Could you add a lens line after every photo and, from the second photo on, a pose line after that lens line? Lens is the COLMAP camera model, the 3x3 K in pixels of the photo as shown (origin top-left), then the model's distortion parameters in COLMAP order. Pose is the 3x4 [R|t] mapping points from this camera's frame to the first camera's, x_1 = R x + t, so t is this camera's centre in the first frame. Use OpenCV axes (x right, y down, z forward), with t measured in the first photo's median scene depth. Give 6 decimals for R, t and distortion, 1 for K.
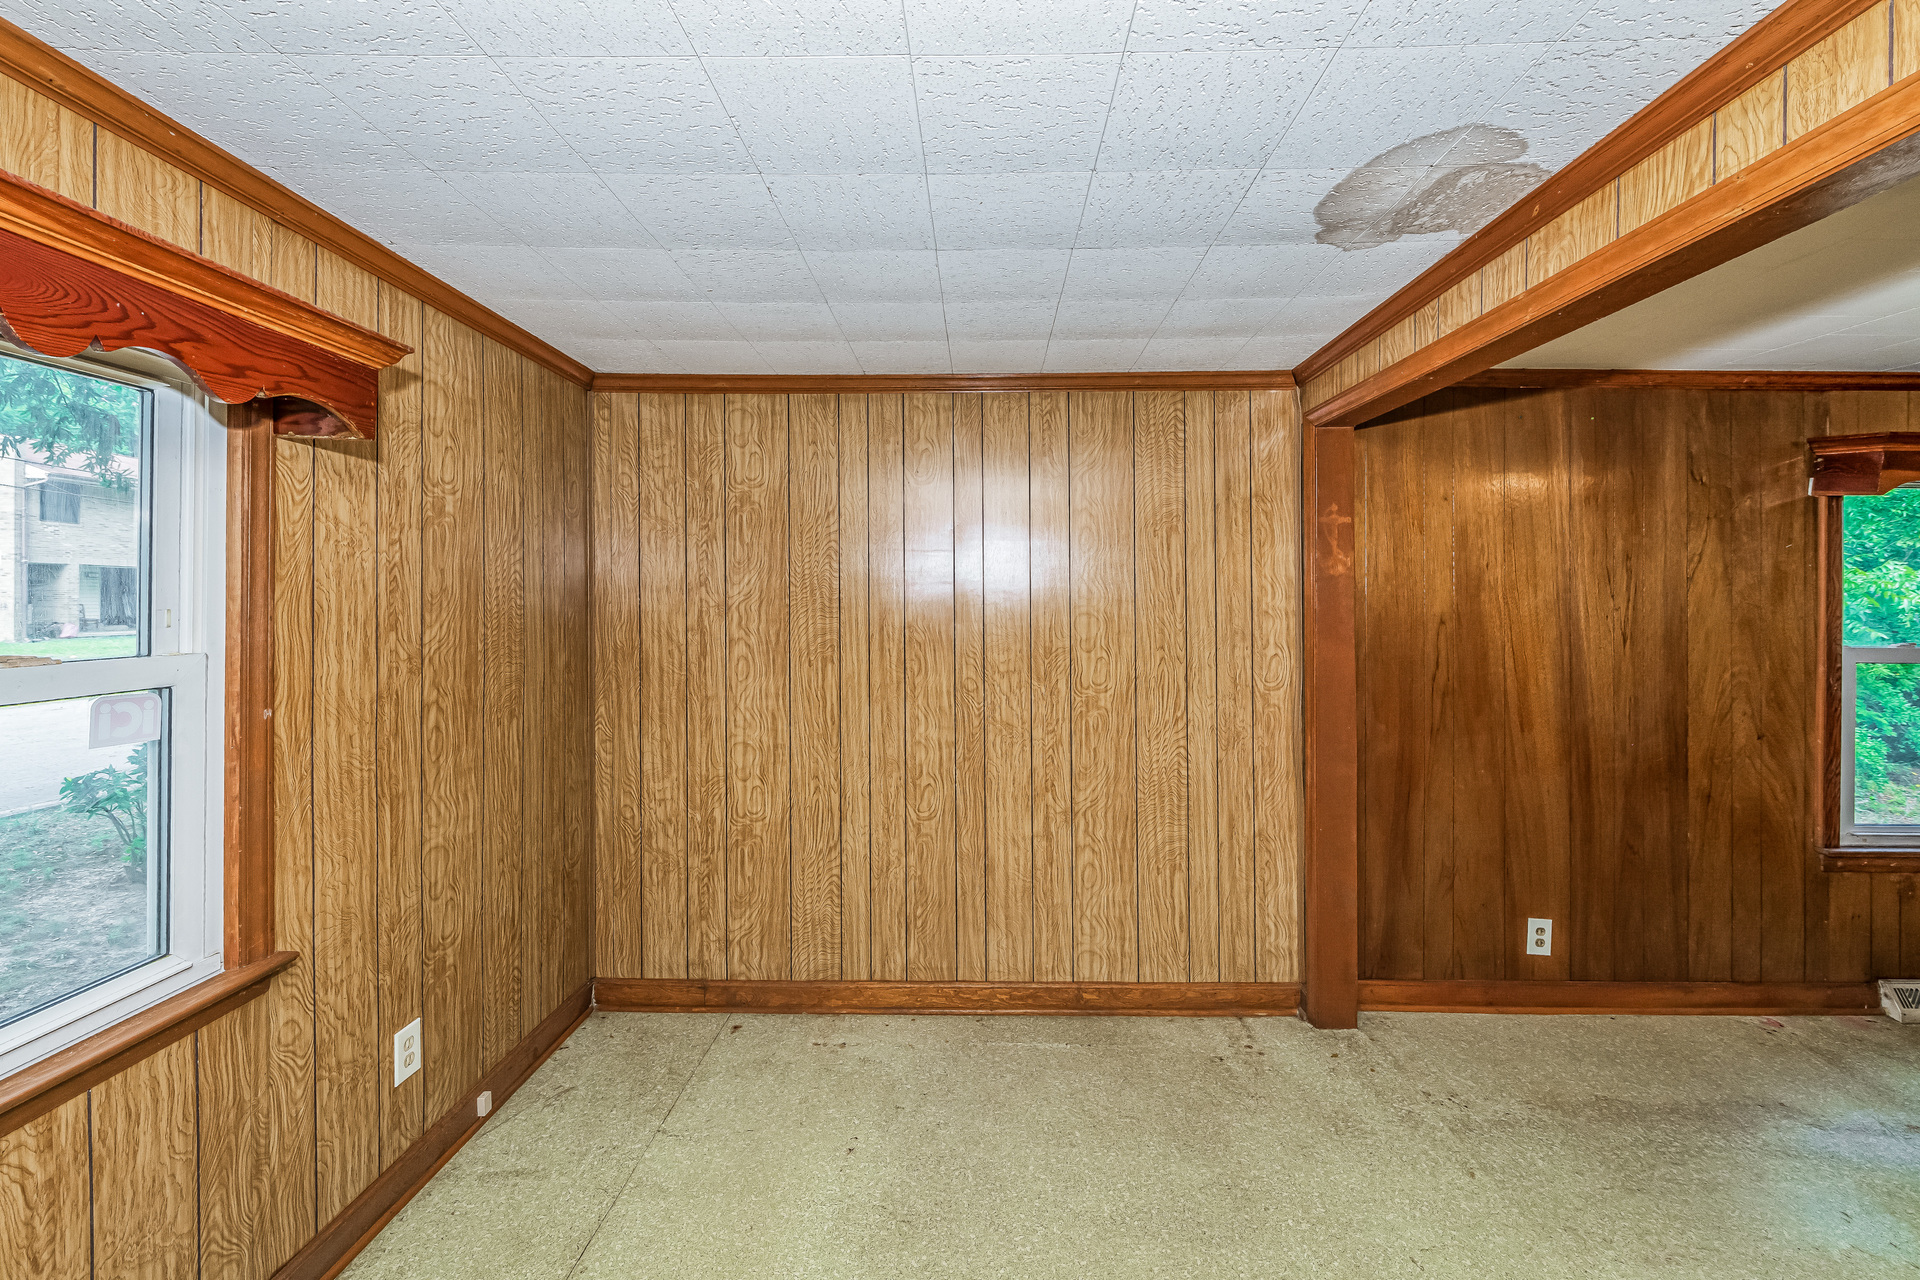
lens RADIAL K [[773.4, 0, 964.5], [0, 773.4, 599.9], [0, 0, 1]] dist [-0.001449, -0.001060]
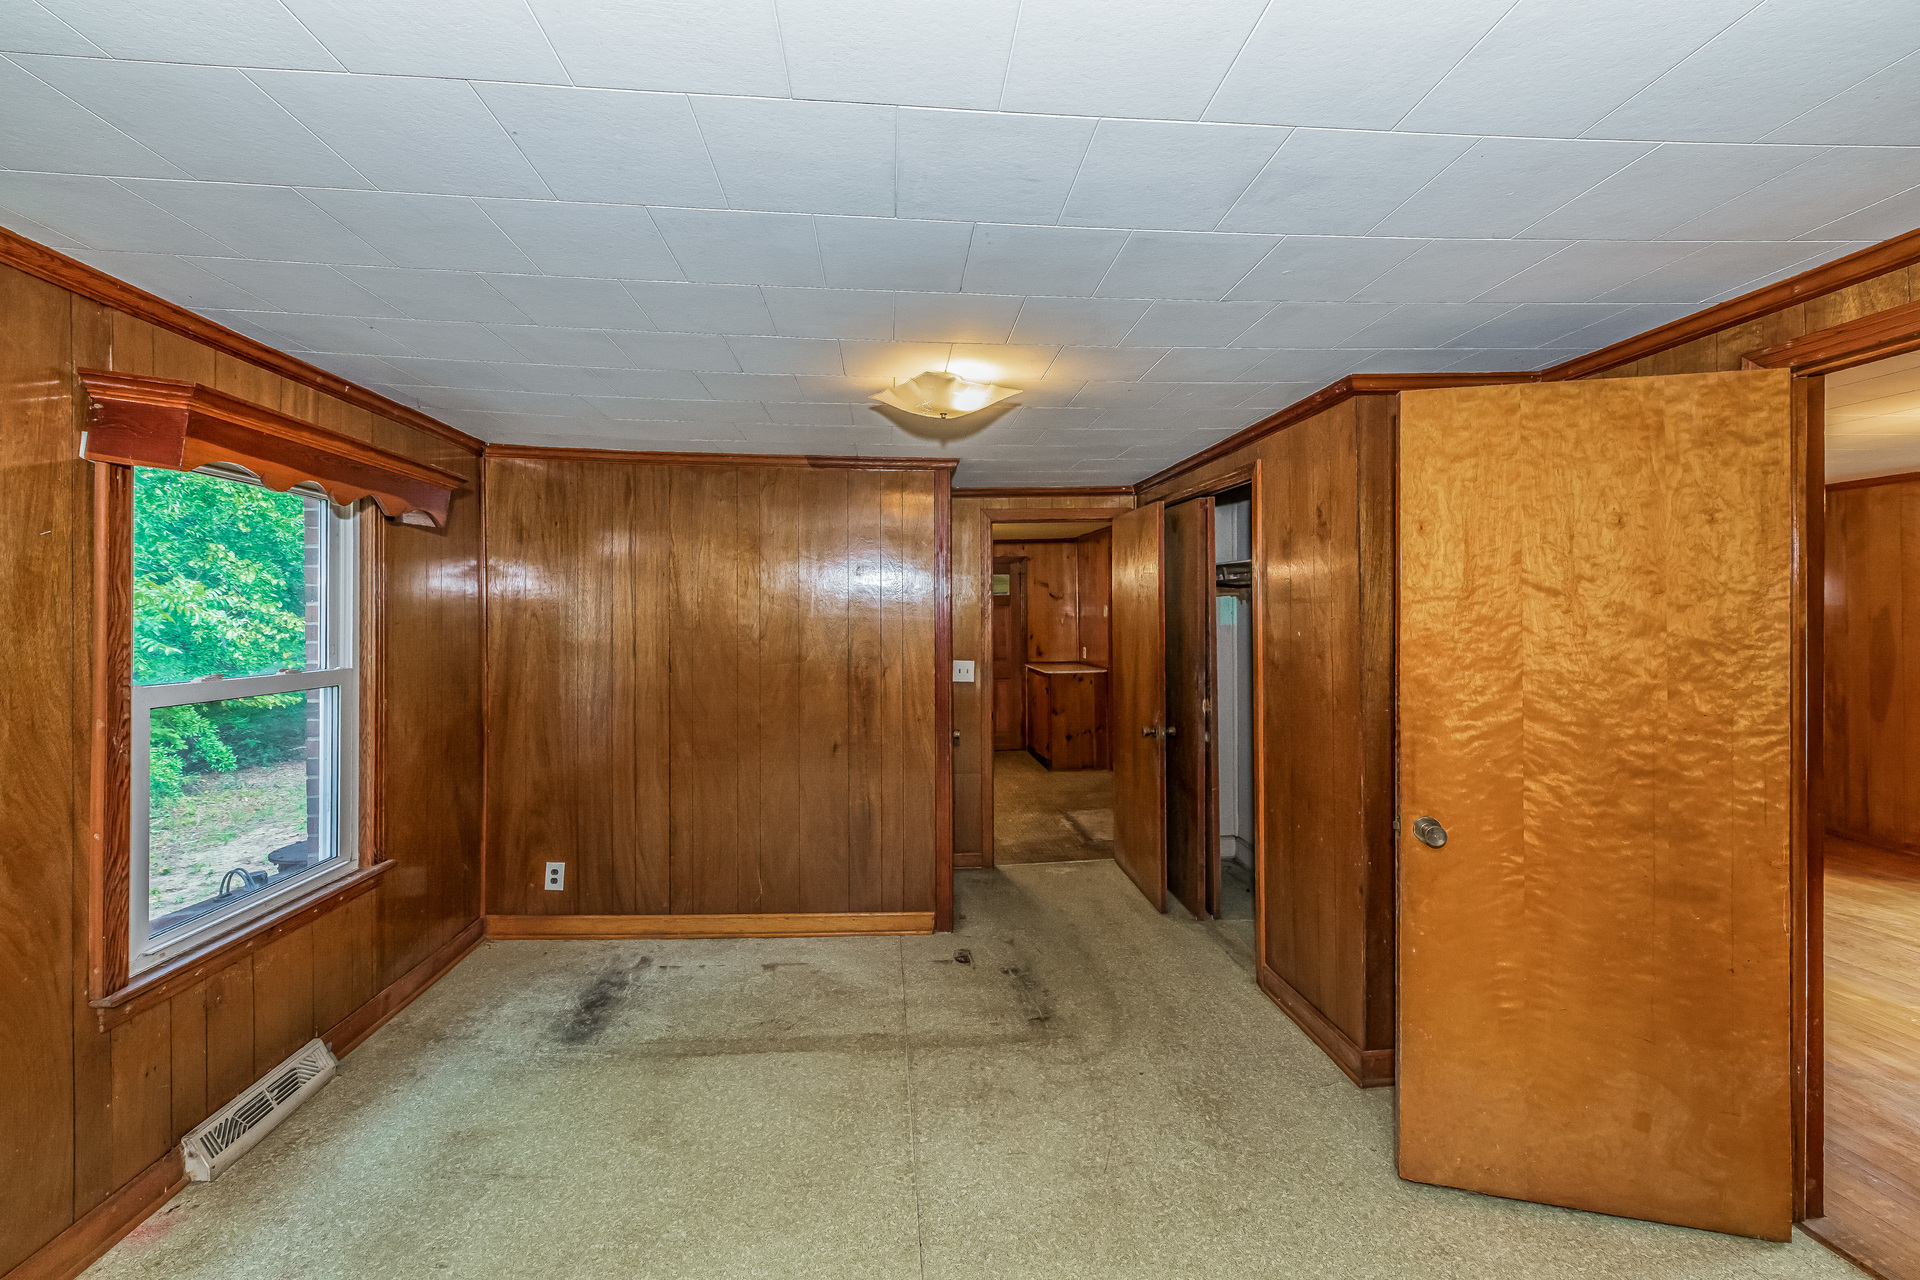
lens RADIAL K [[751.7, 0, 953.0], [0, 751.7, 610.5], [0, 0, 1]] dist [0.007915, -0.003338]
pose [[-0.102577, 0.005430, 0.994710, 0.389996], [0.003976, 0.999979, -0.005048, -0.001932], [-0.994717, 0.003437, -0.102596, 0.336496]]
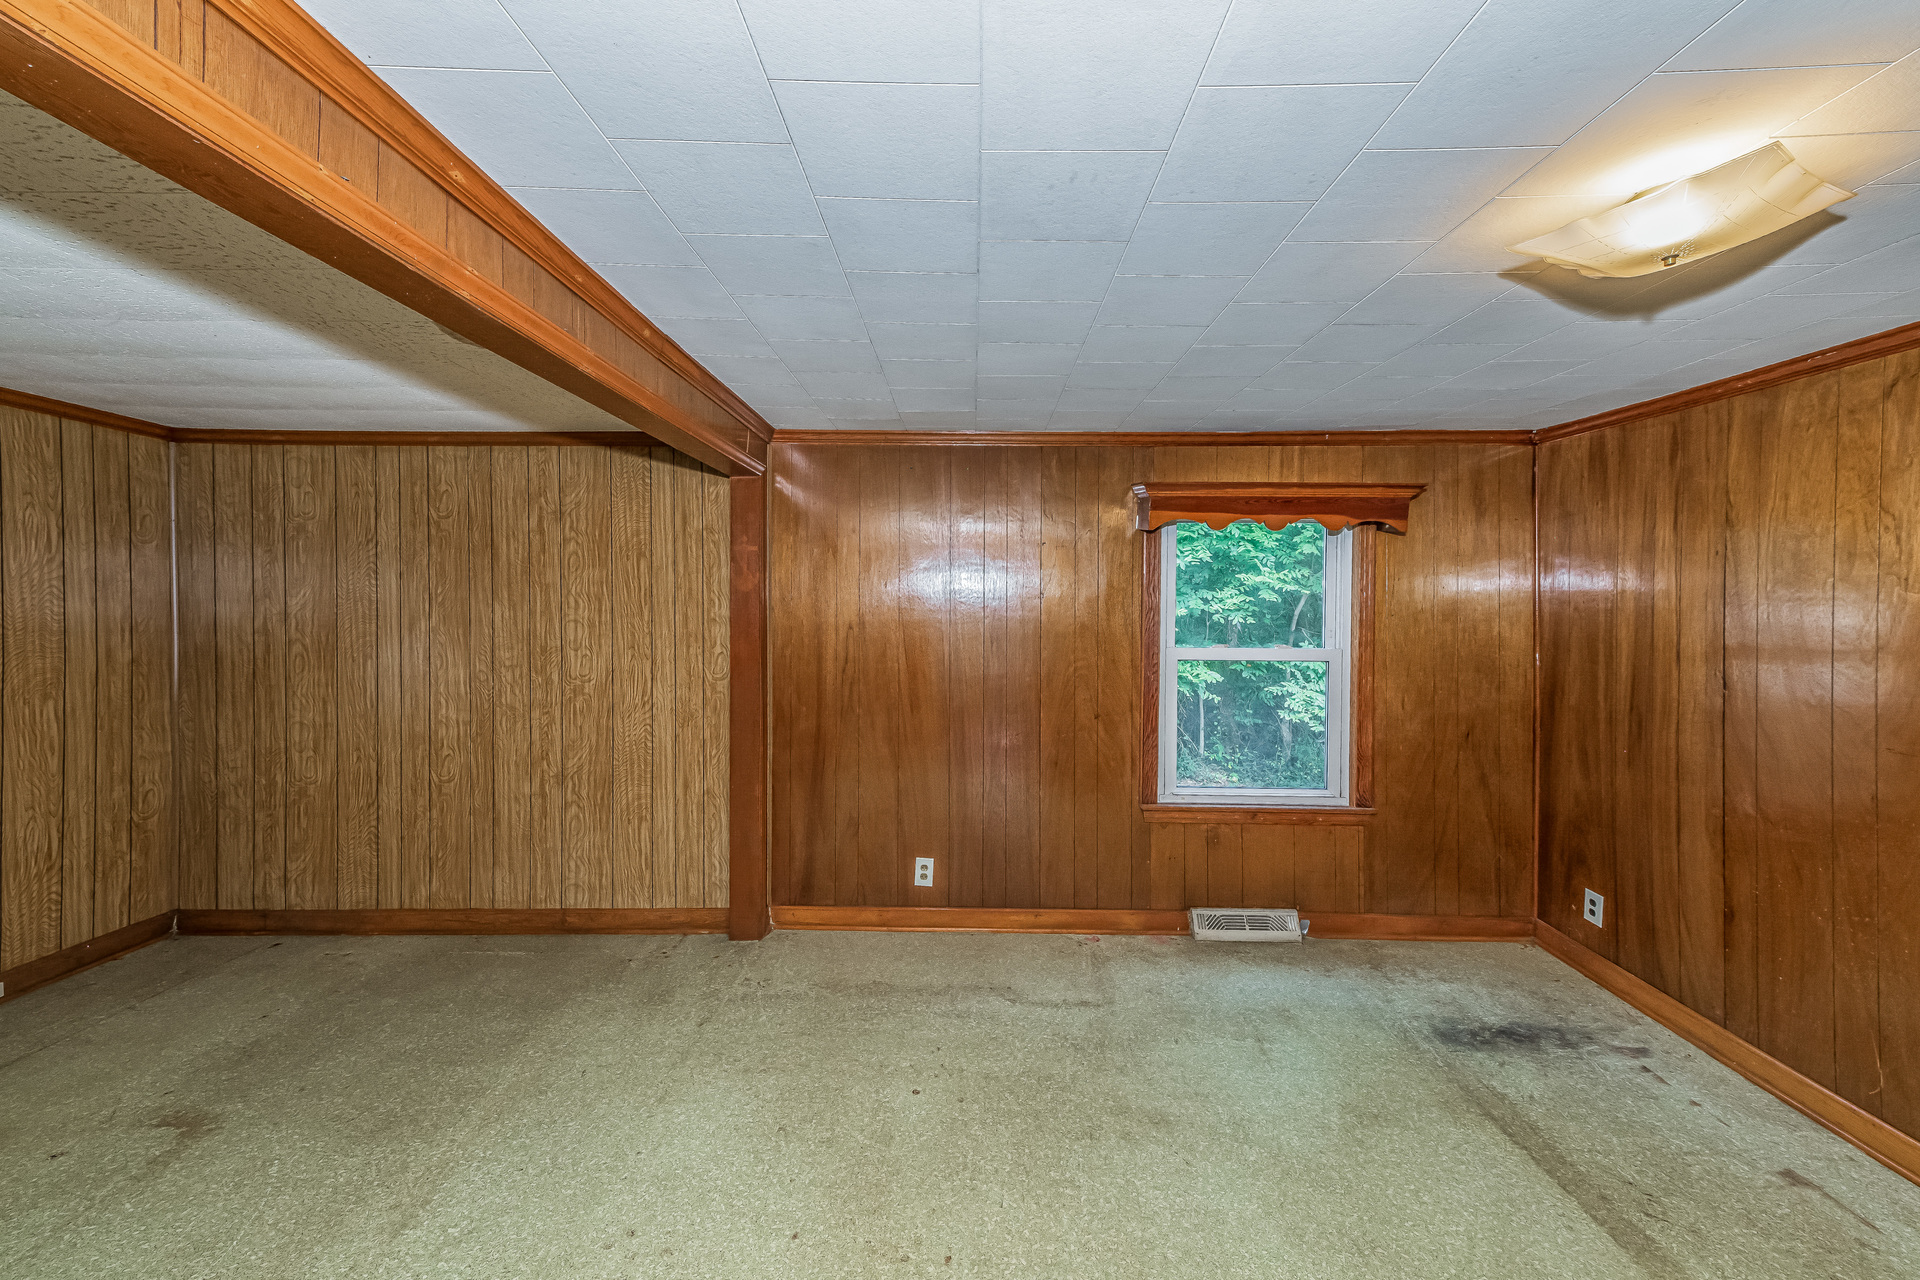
lens RADIAL K [[764.5, 0, 964.5], [0, 764.5, 617.4], [0, 0, 1]] dist [0.018589, -0.000434]
pose [[0.999995, 0.001799, 0.002747, 0.799189], [-0.001826, 0.999951, 0.009687, -0.000399], [-0.002729, -0.009692, 0.999949, -0.268095]]
